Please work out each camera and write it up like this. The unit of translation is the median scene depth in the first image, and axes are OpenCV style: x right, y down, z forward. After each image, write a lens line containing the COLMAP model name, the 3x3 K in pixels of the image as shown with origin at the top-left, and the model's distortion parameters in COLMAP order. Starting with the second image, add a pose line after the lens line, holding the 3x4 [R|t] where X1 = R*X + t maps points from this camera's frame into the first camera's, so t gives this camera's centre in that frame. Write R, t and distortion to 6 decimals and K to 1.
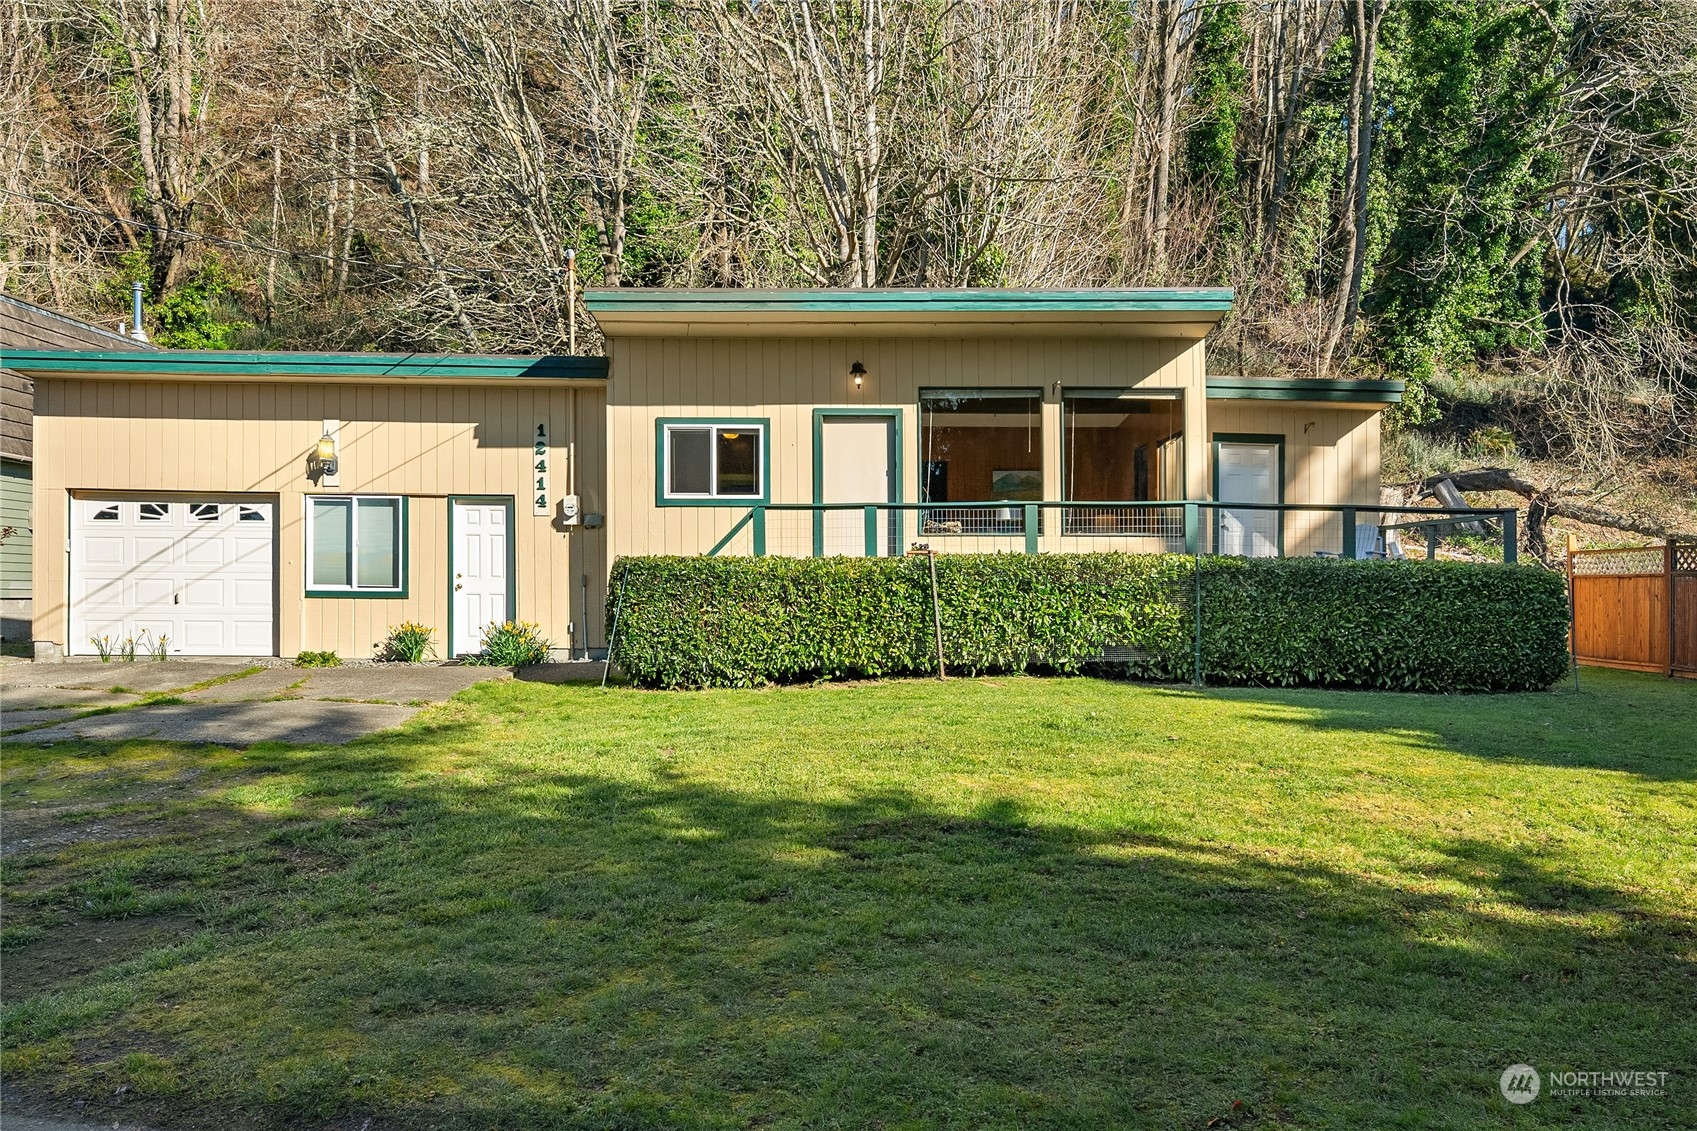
lens RADIAL K [[1226.3, 0, 848.5], [0, 1226.3, 608.5], [0, 0, 1]] dist [0.001408, 0.000513]
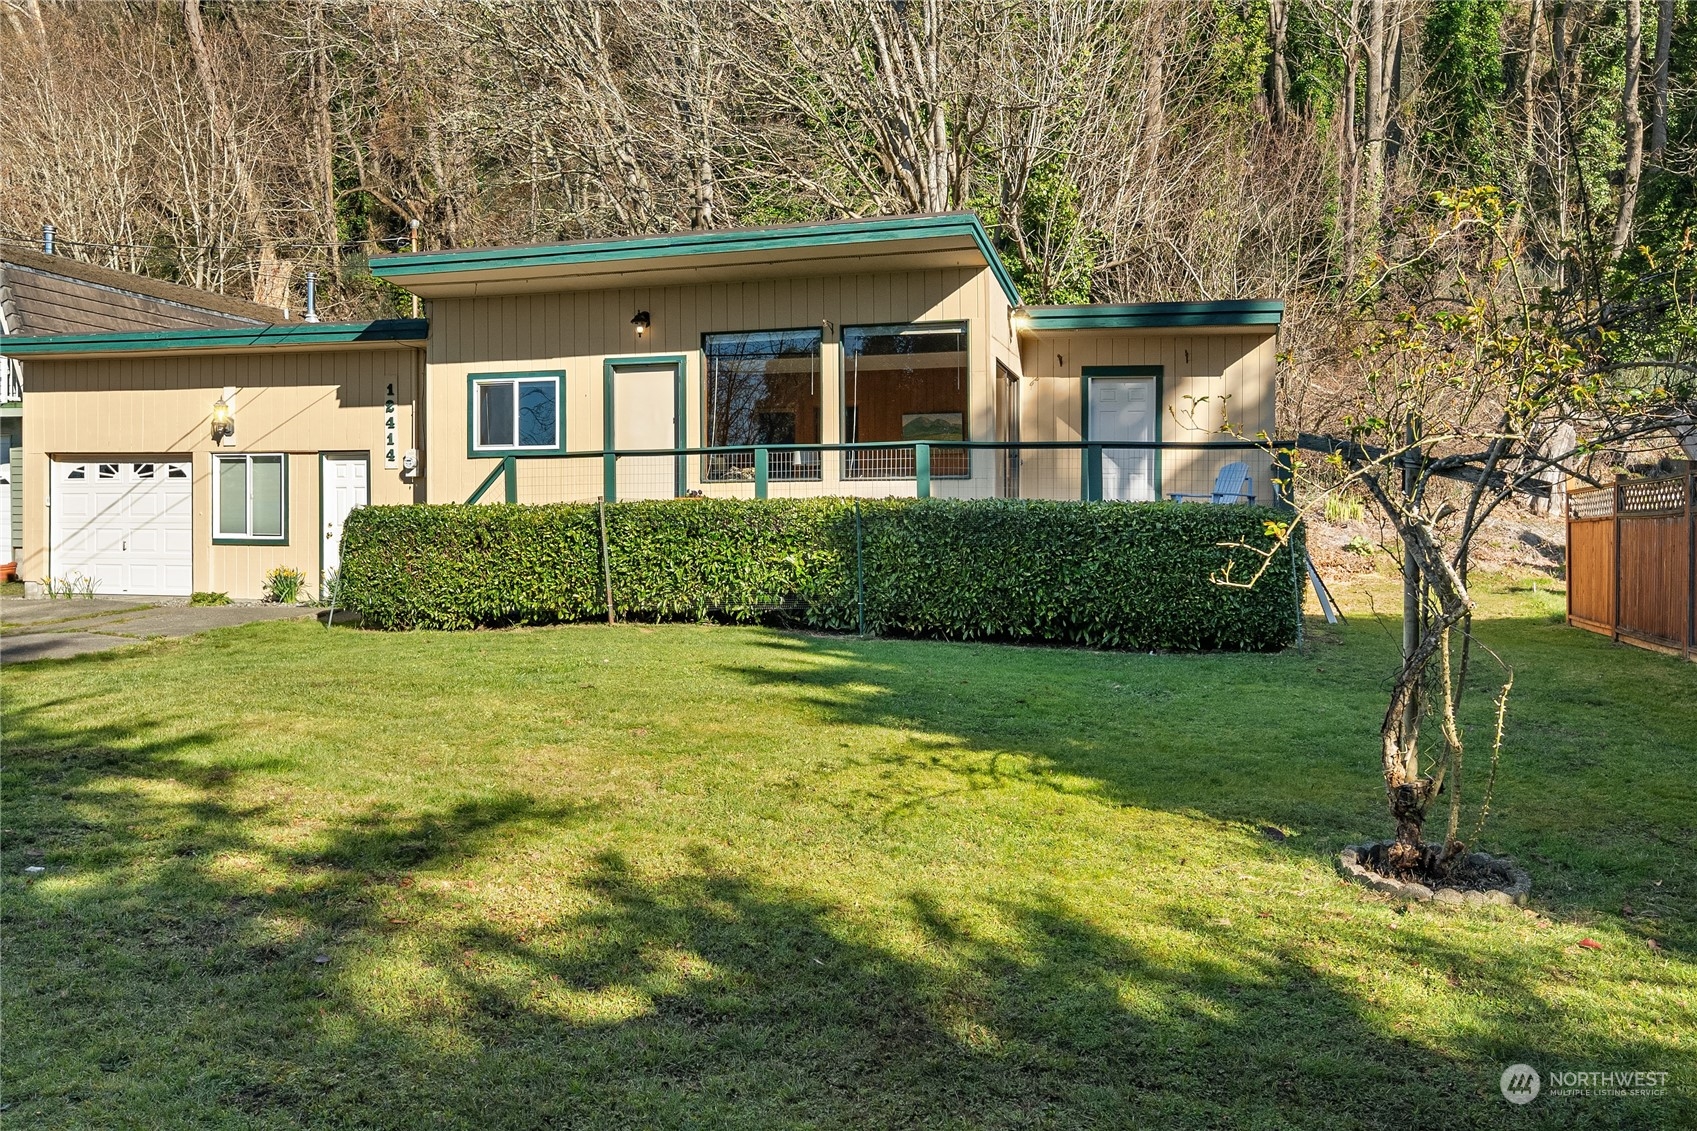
lens RADIAL K [[1218.6, 0, 848.5], [0, 1218.6, 565.5], [0, 0, 1]] dist [0.002211, 0.000704]
pose [[0.961008, 0.004636, -0.276481, 0.445497], [-0.003415, 0.999982, 0.004896, 0.002948], [0.276499, -0.003761, 0.961007, 0.081720]]
